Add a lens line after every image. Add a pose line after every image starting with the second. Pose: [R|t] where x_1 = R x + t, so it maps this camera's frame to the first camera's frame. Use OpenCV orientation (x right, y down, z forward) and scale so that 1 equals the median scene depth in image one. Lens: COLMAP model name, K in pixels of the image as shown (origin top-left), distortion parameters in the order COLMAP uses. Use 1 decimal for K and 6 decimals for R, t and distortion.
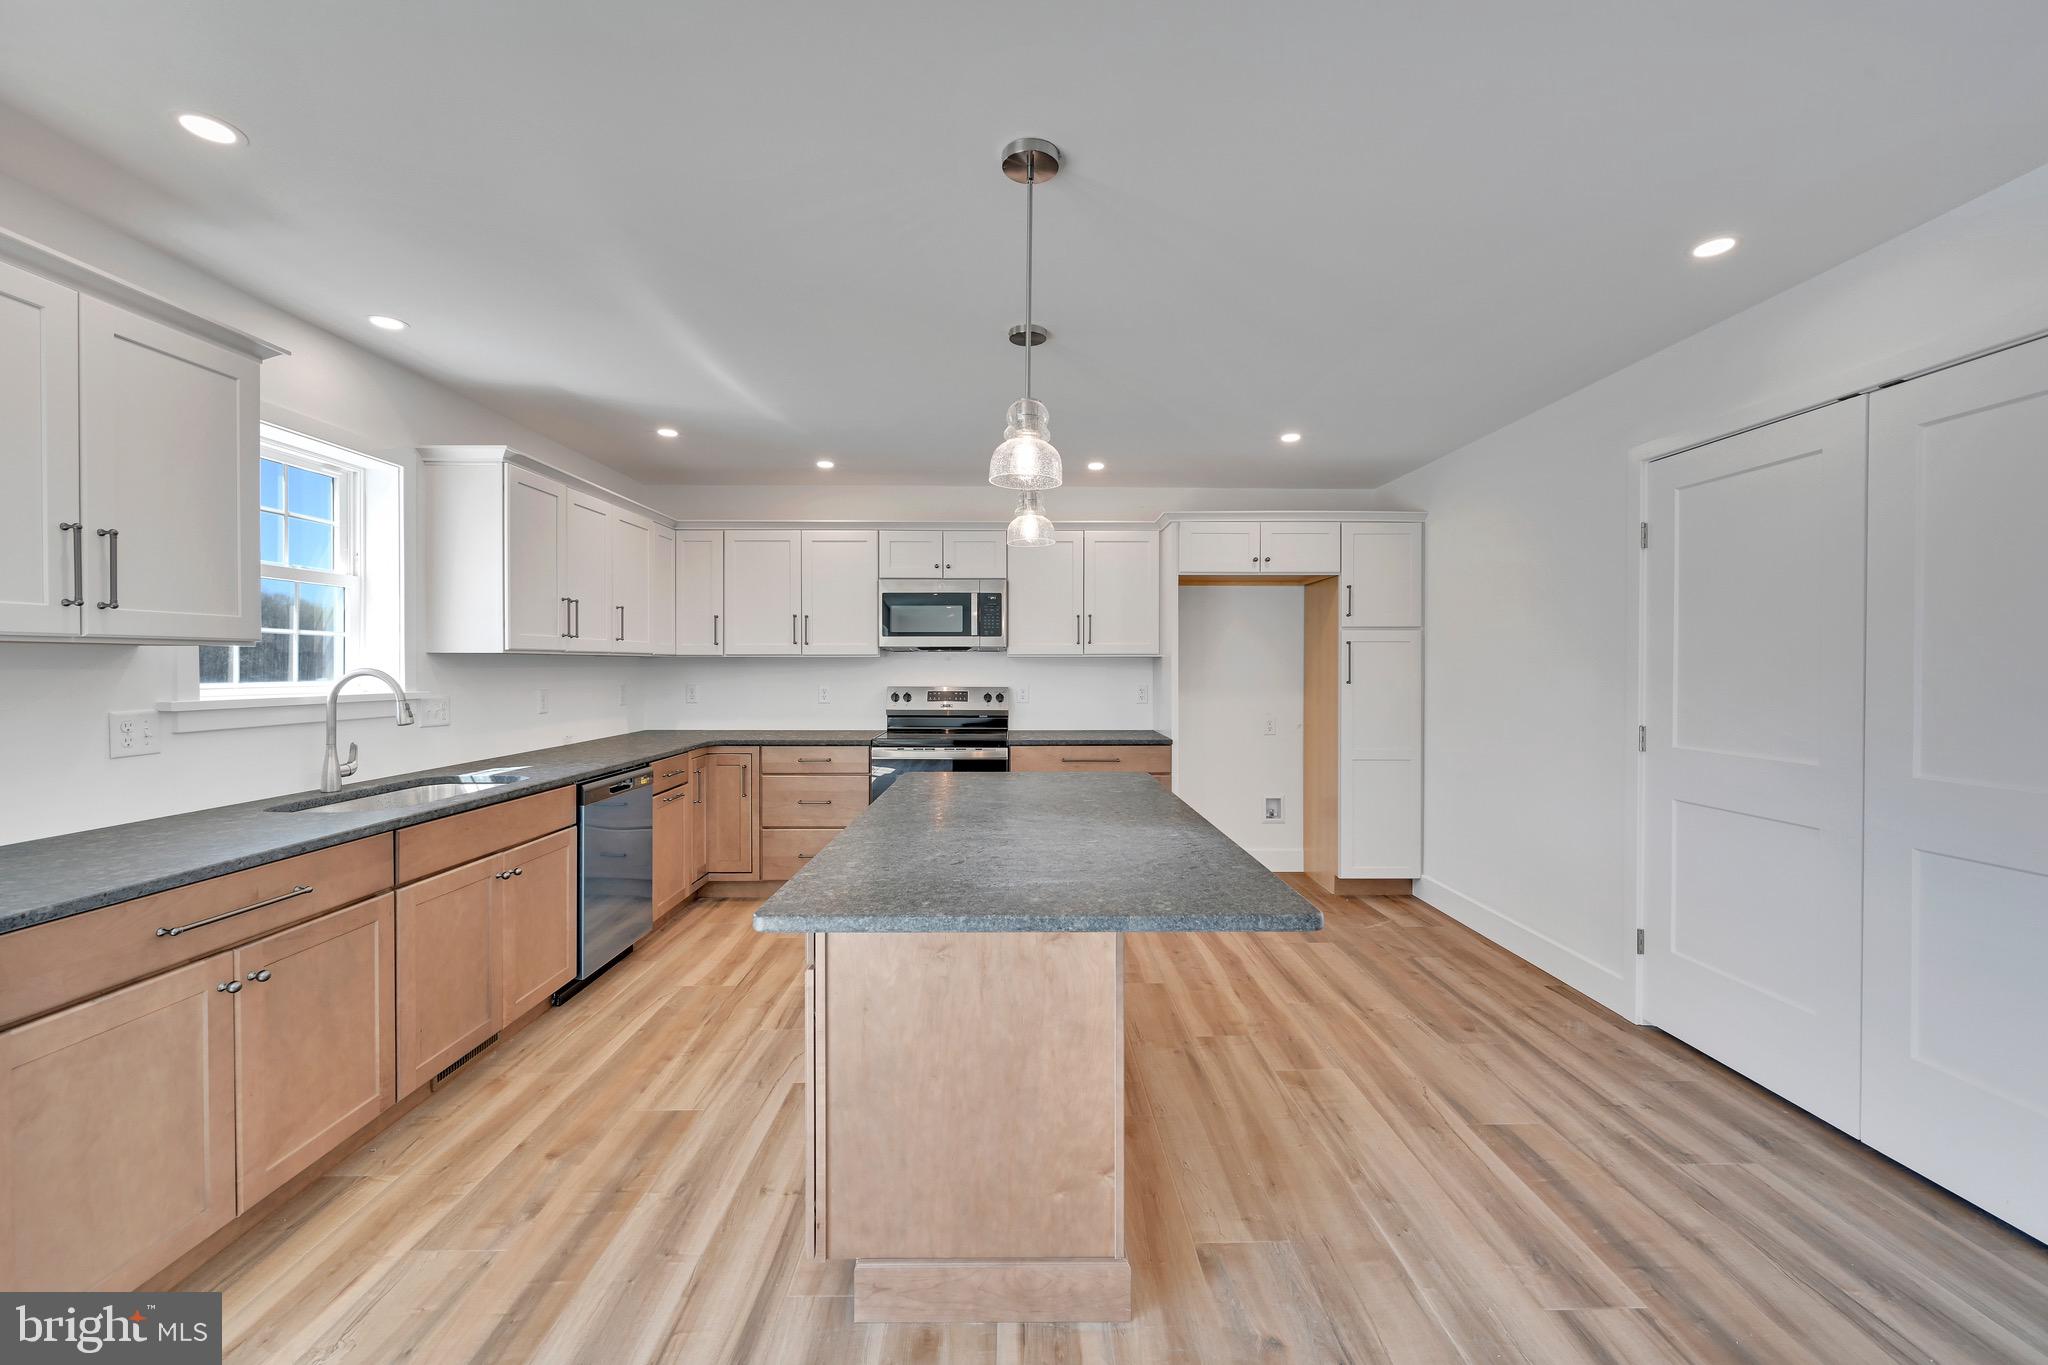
lens RADIAL K [[810.0, 0, 1037.7], [0, 810.0, 675.1], [0, 0, 1]] dist [-0.001479, 0.000333]
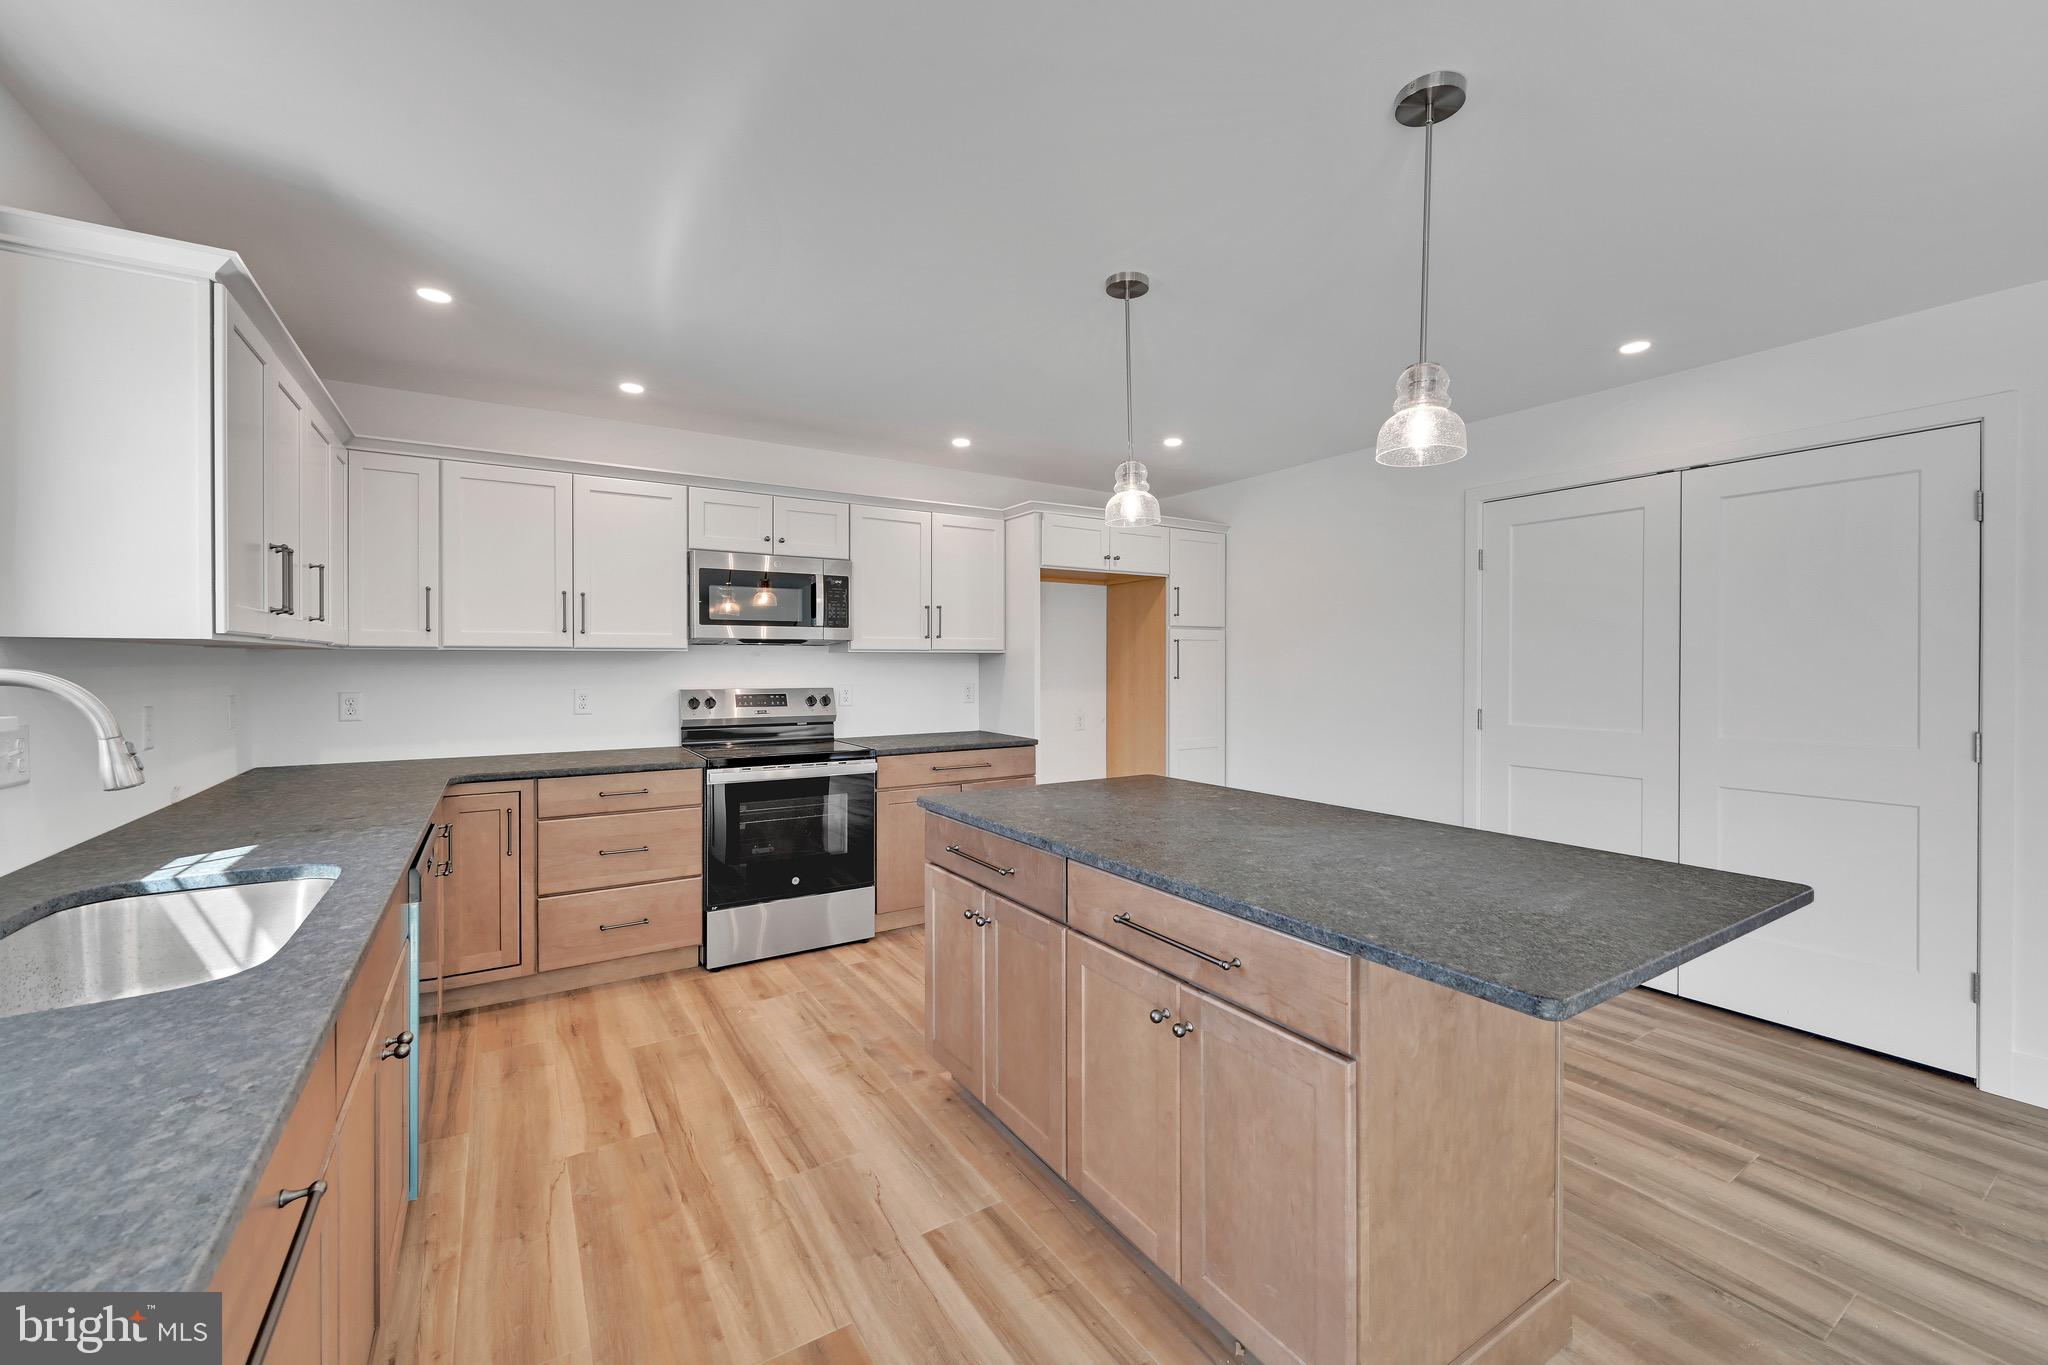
lens RADIAL K [[810.0, 0, 1037.9], [0, 810.0, 671.0], [0, 0, 1]] dist [-0.001479, 0.000333]
pose [[0.850426, -0.006210, 0.526057, -0.341245], [0.006952, 0.999976, 0.000566, -0.001990], [-0.526048, 0.003175, 0.850449, 0.186829]]
